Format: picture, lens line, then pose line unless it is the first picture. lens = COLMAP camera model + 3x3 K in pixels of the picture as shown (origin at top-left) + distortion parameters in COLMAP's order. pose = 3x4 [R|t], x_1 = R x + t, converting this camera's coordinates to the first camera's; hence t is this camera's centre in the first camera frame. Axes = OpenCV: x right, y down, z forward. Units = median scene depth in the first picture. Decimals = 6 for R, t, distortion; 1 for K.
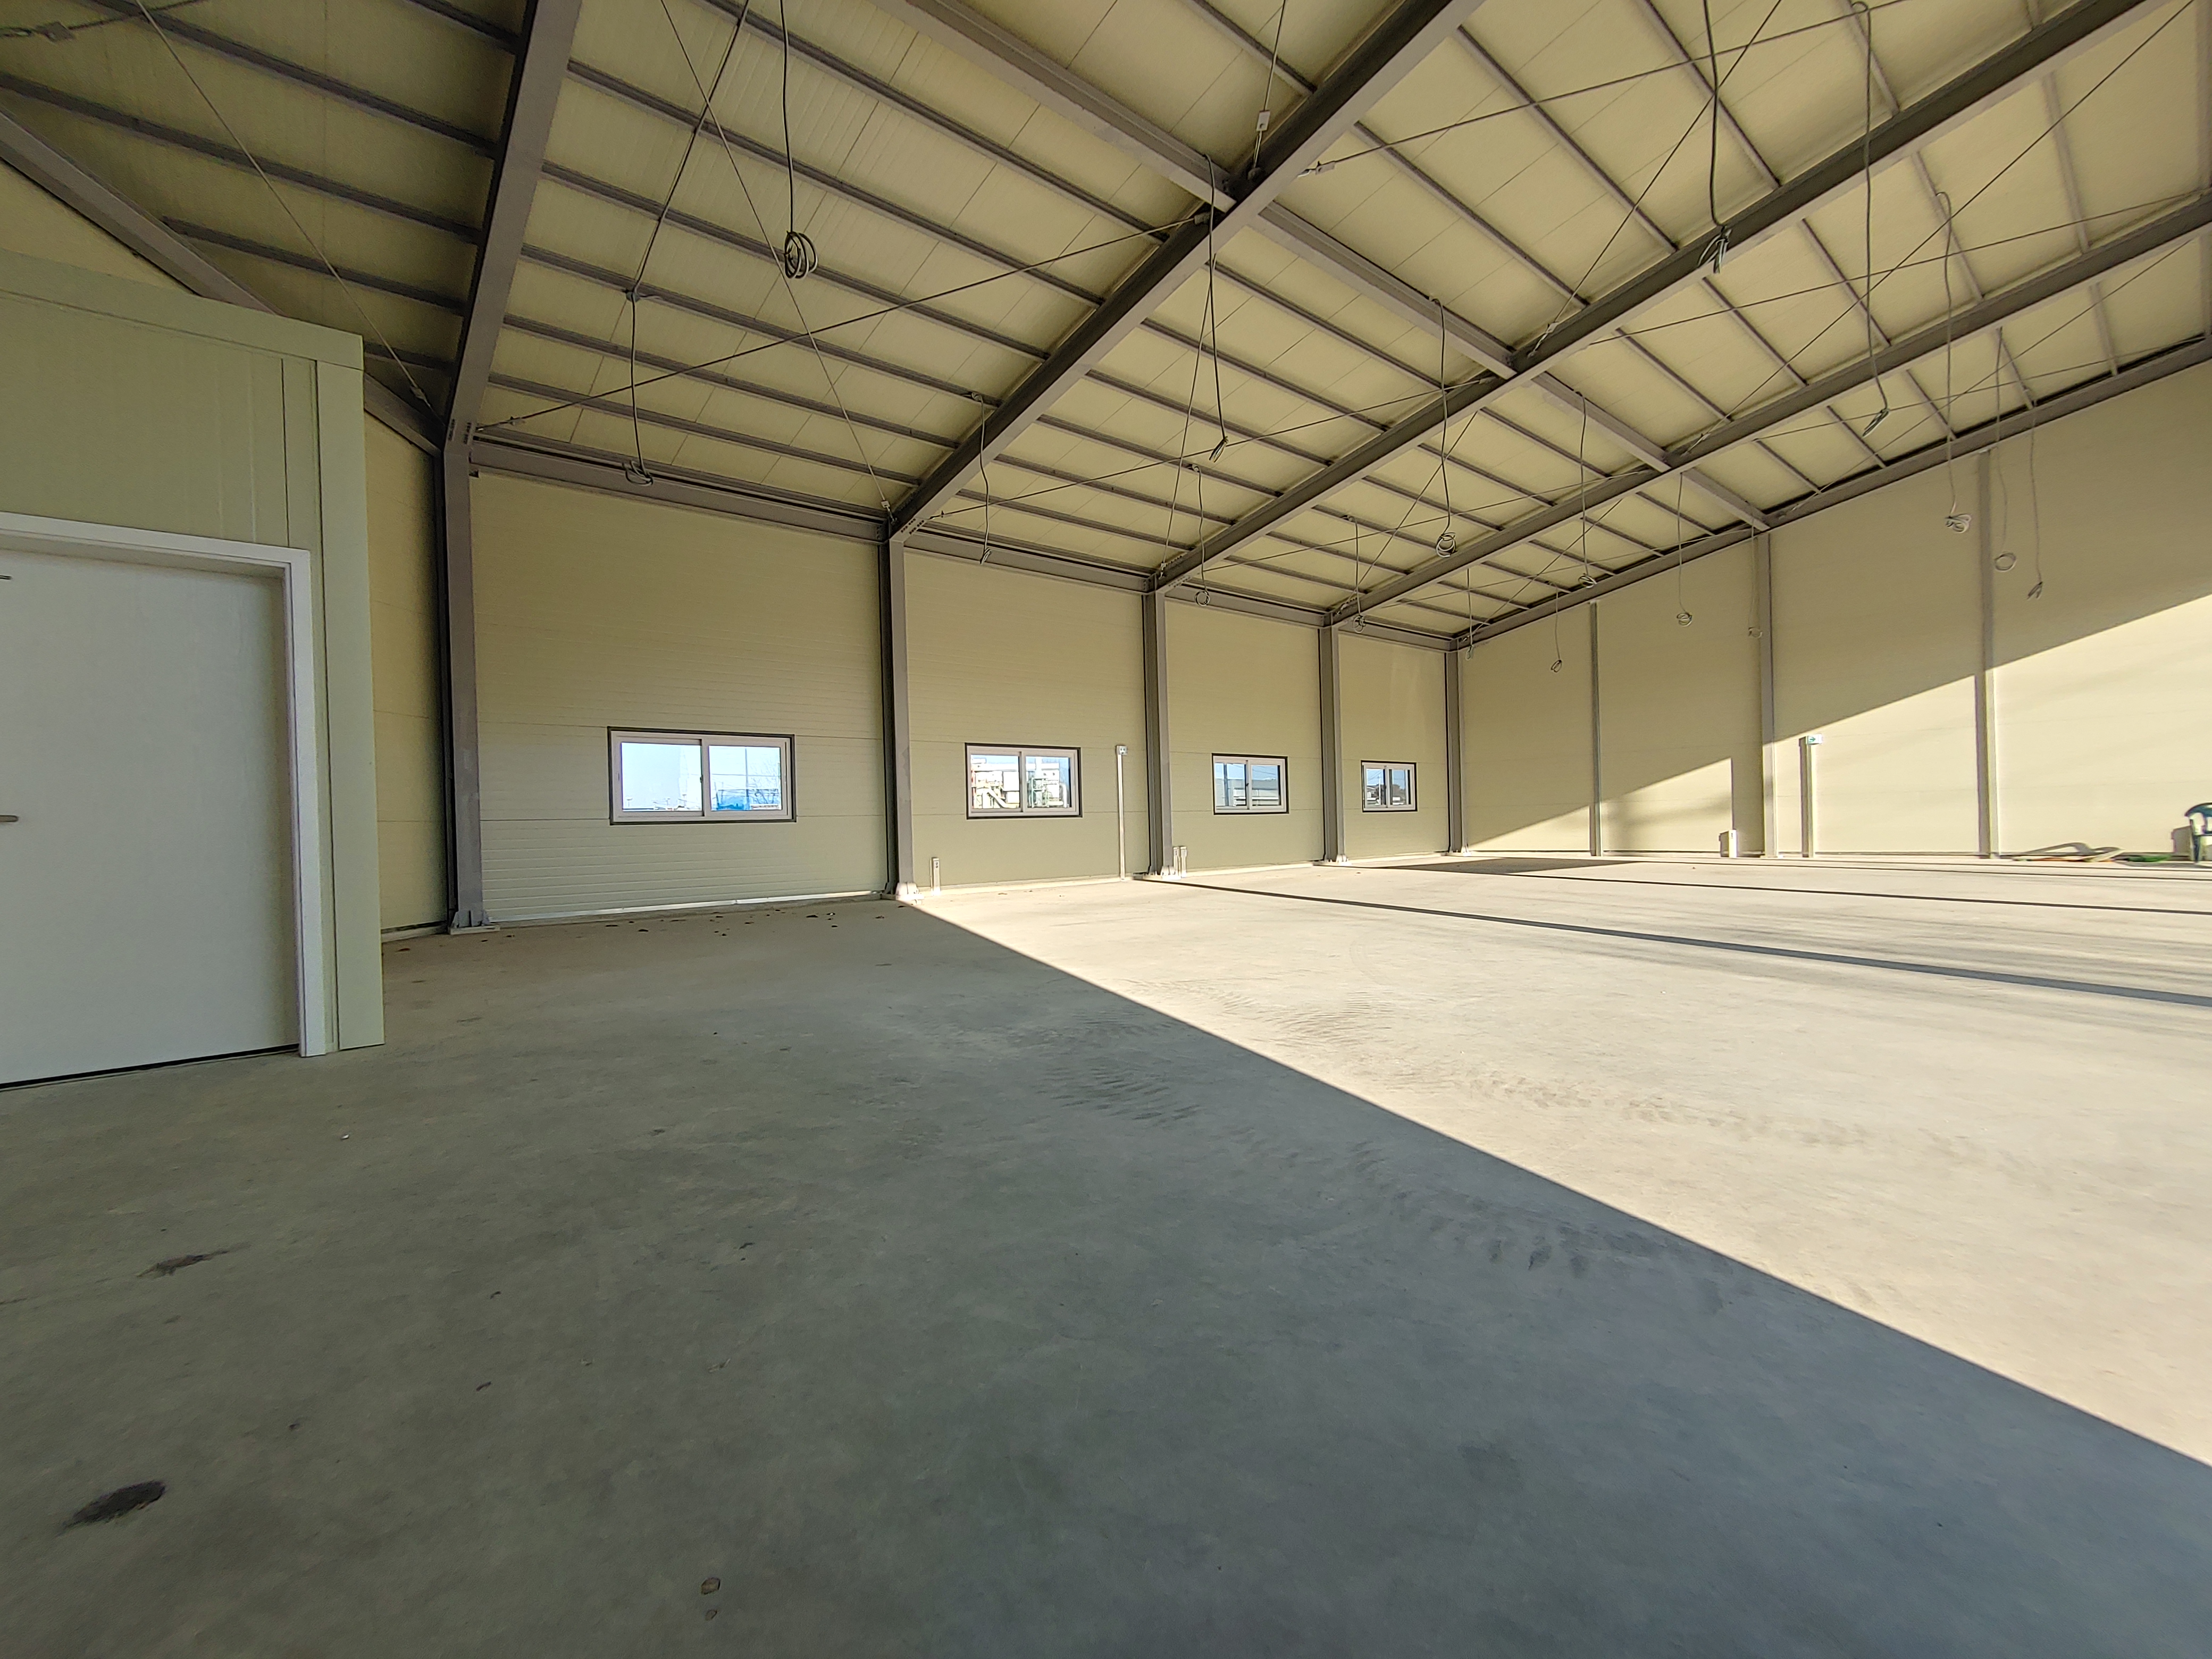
lens RADIAL K [[940.2, 0, 1120.7], [0, 940.2, 843.1], [0, 0, 1]] dist [-0.002439, -0.000265]
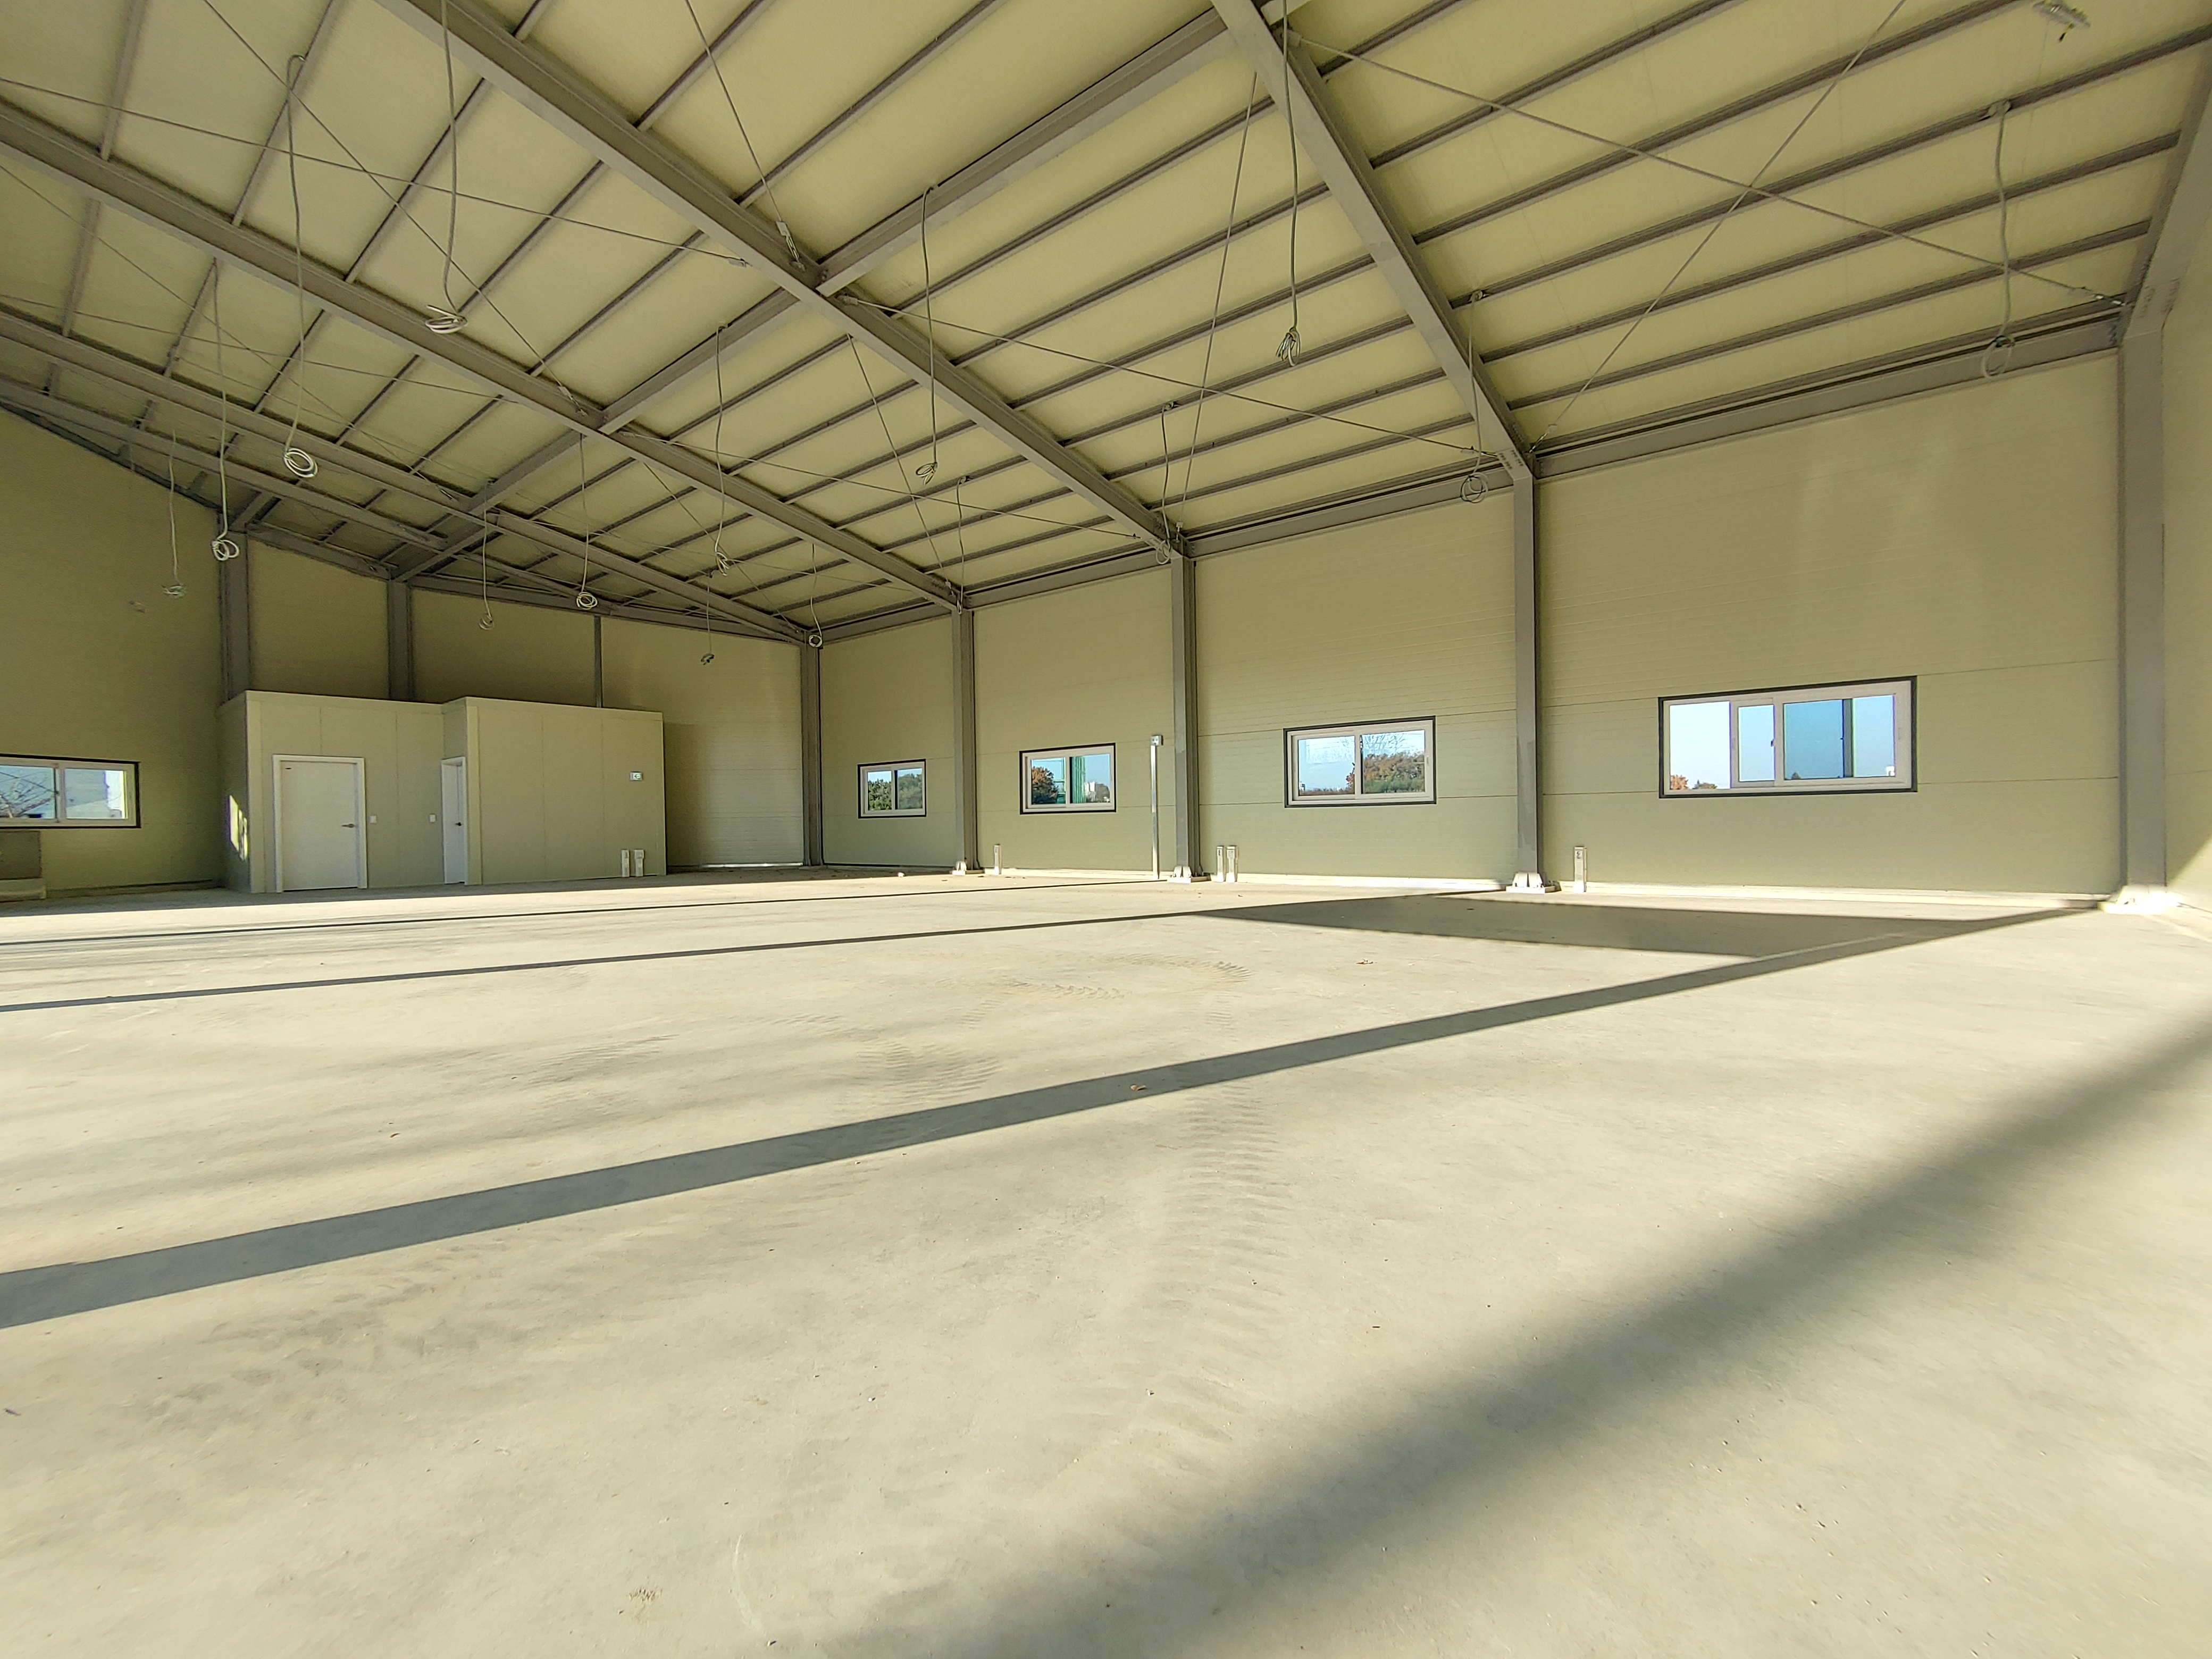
lens RADIAL K [[940.2, 0, 1109.6], [0, 940.2, 827.8], [0, 0, 1]] dist [-0.002439, -0.000265]
pose [[0.172709, 0.029992, -0.984516, 0.742048], [-0.005701, 0.999550, 0.029449, -0.031635], [0.984956, 0.000527, 0.172802, 0.640559]]
